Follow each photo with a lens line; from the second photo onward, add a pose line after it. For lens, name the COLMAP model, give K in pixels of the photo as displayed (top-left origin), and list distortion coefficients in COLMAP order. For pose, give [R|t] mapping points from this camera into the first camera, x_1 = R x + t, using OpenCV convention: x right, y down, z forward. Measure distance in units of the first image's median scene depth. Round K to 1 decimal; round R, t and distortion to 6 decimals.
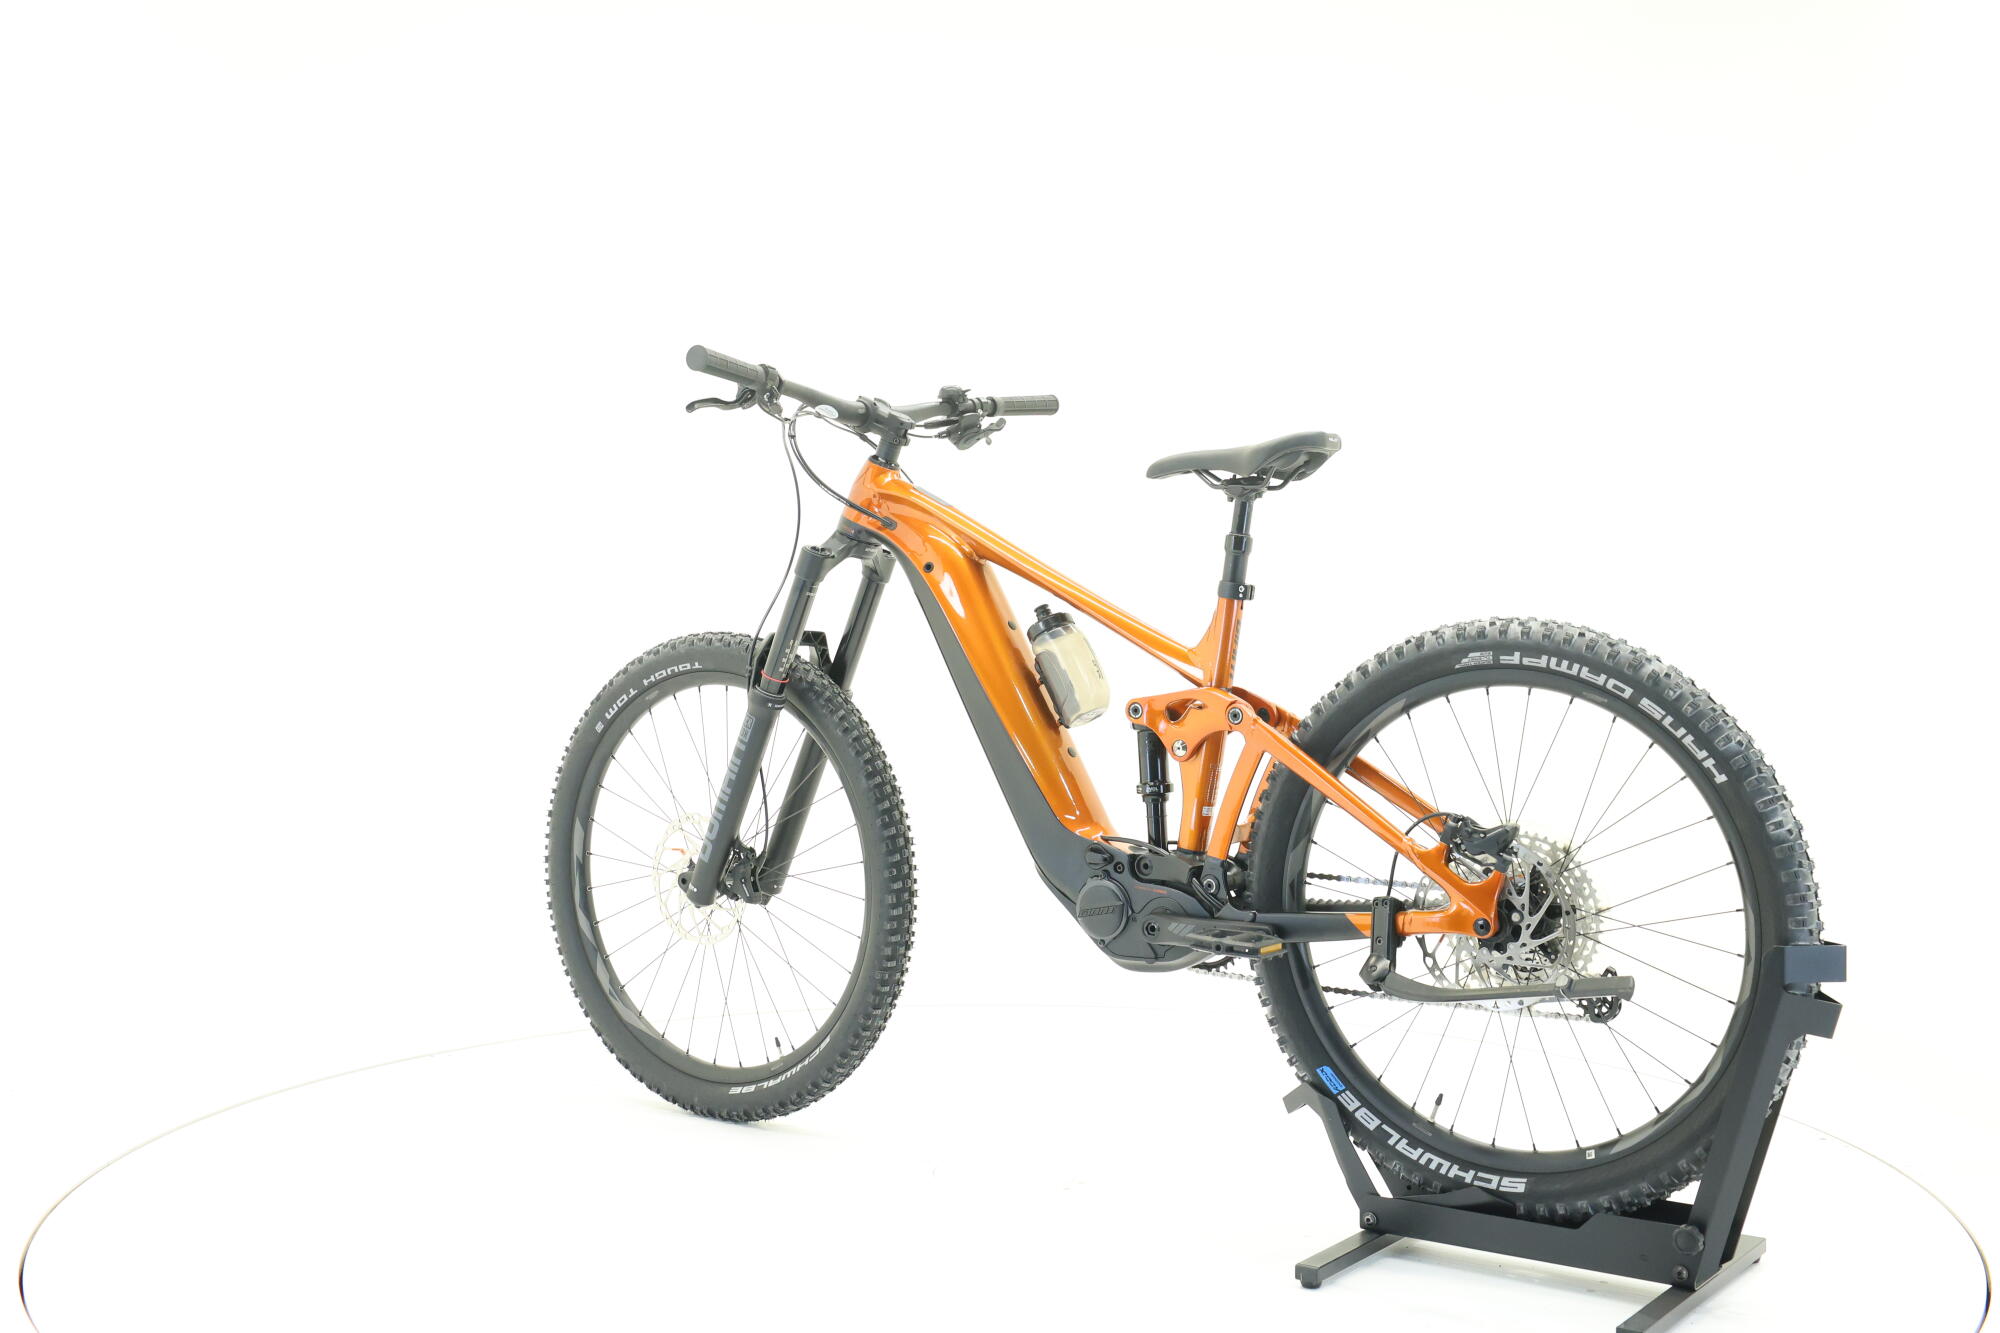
lens RADIAL K [[2128.6, 0, 1000.7], [0, 2128.6, 623.6], [0, 0, 1]] dist [-0.020826, 0.003947]
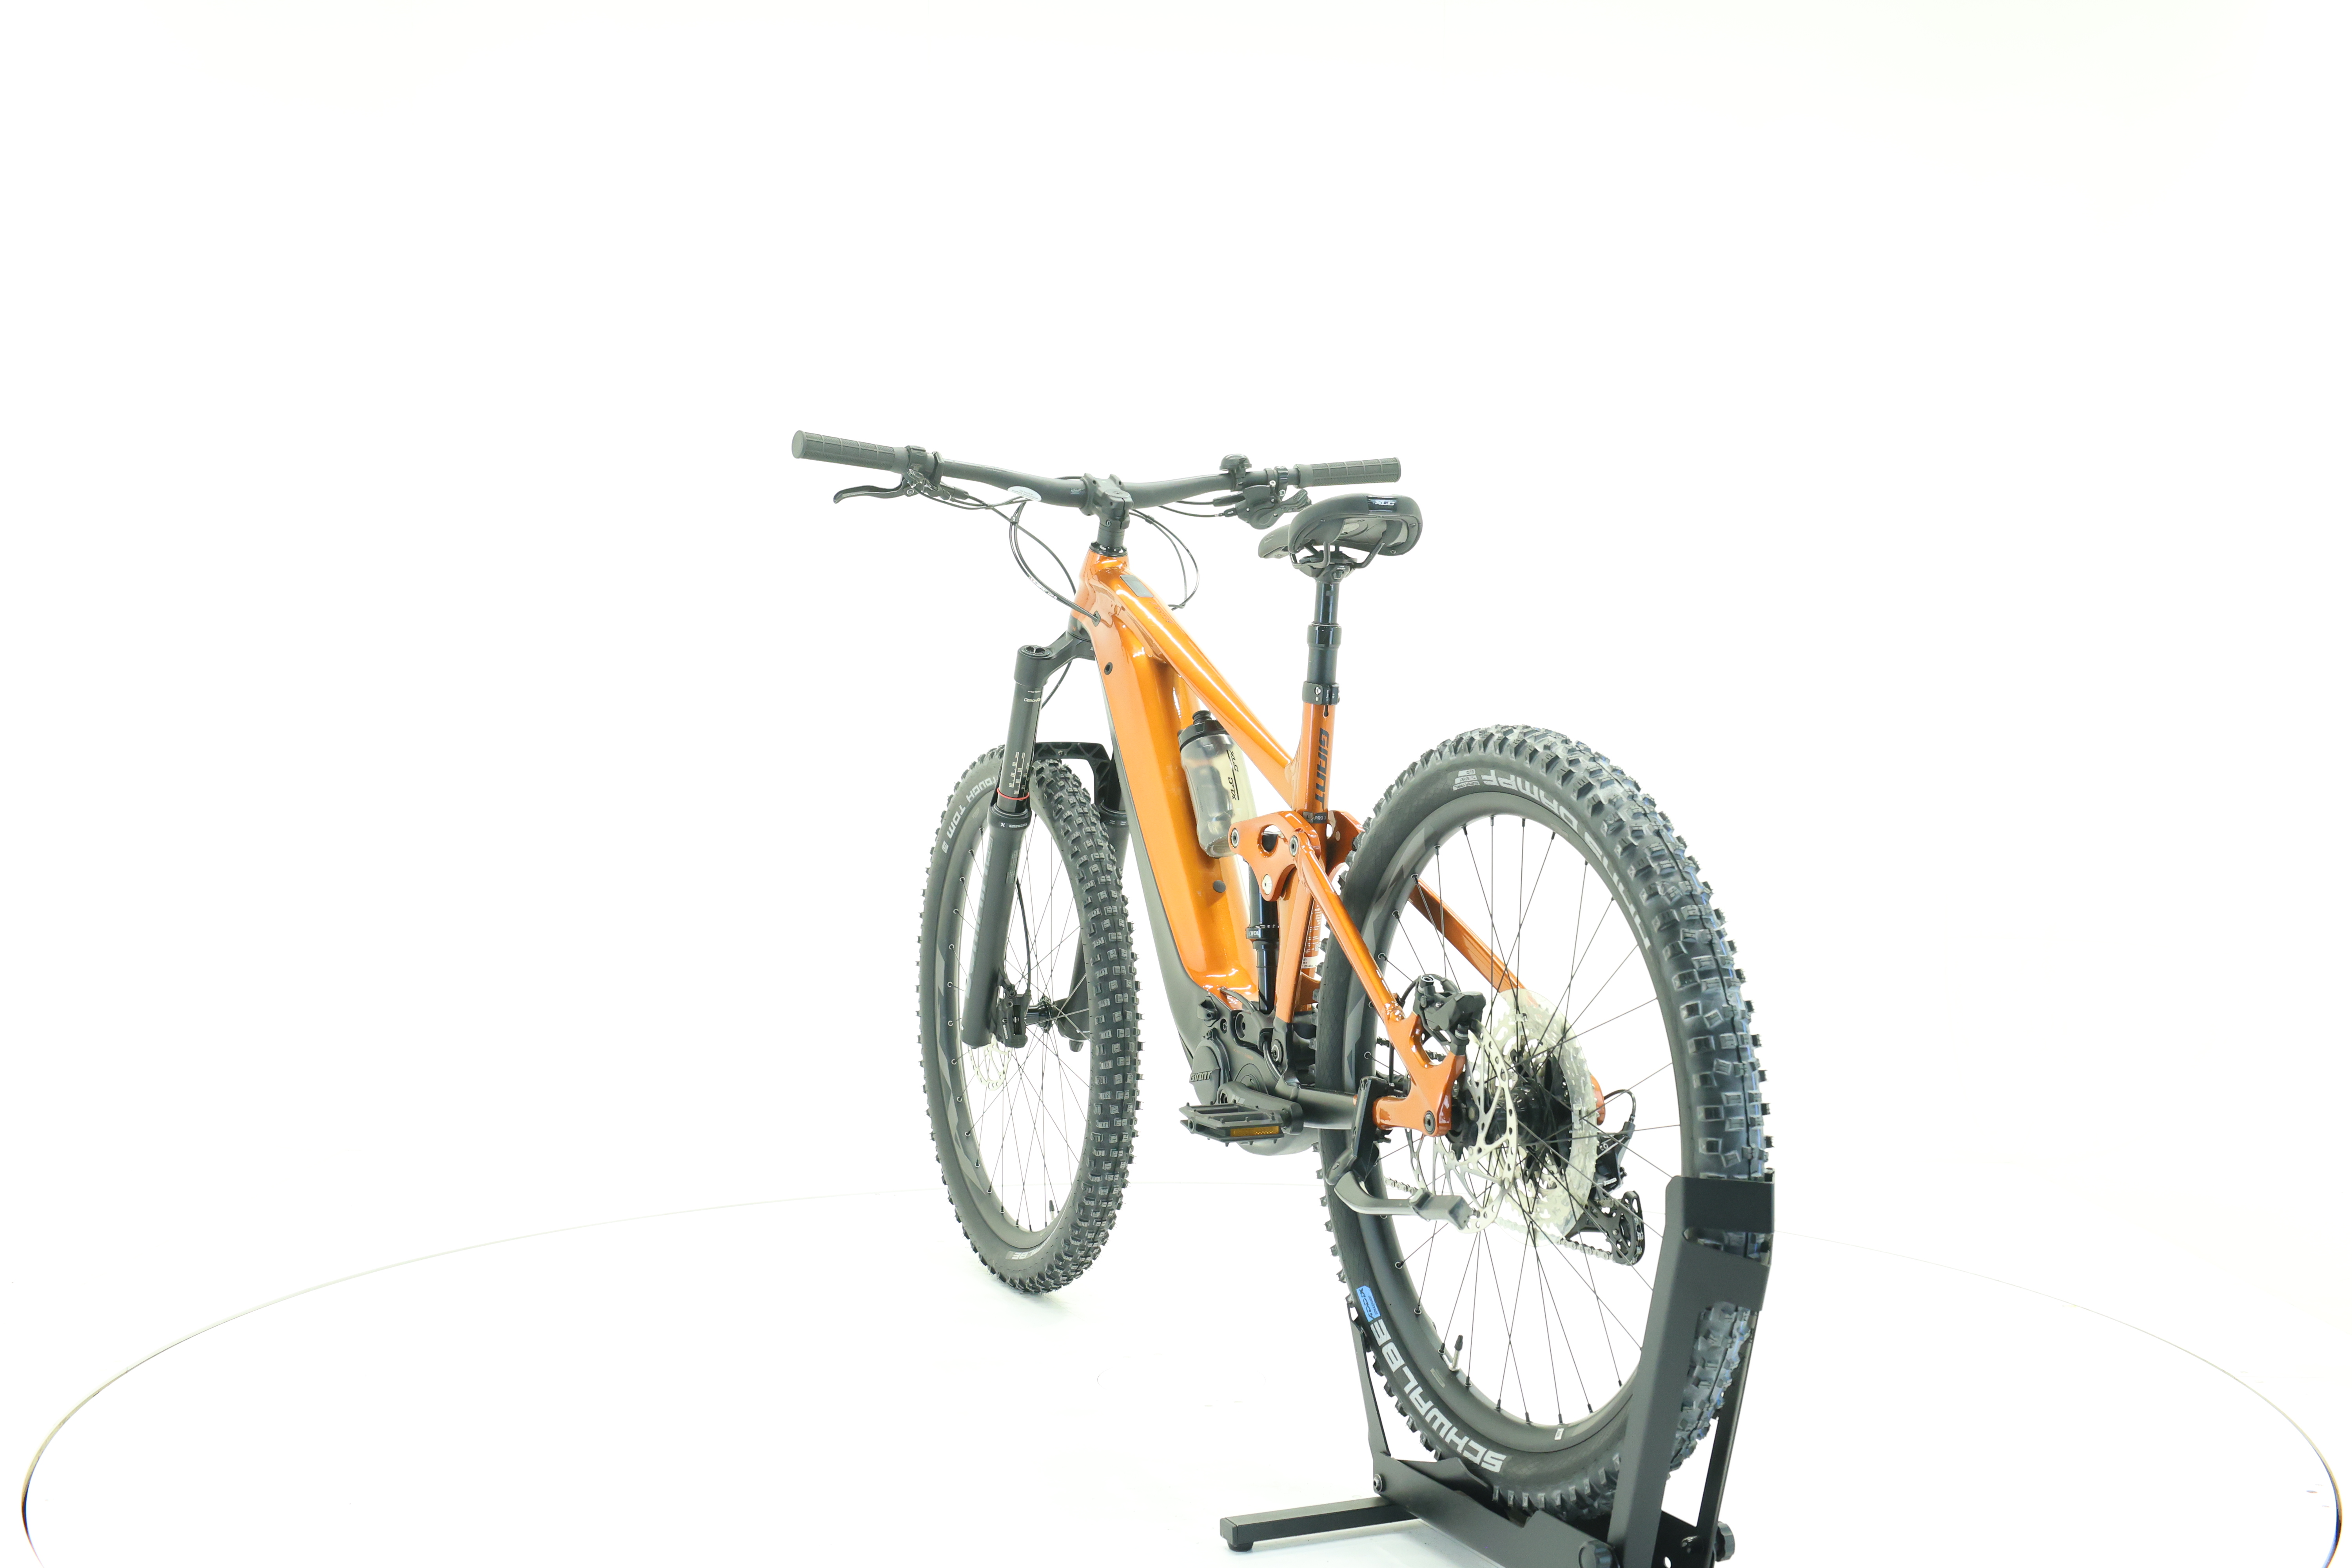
lens RADIAL K [[2503.3, 0, 1176.9], [0, 2503.3, 733.6], [0, 0, 1]] dist [-0.020826, 0.003947]
pose [[0.866028, -0.000005, -0.499995, 0.554082], [-0.000806, 0.999999, -0.001407, 0.001560], [0.499994, 0.001622, 0.866027, 0.146420]]
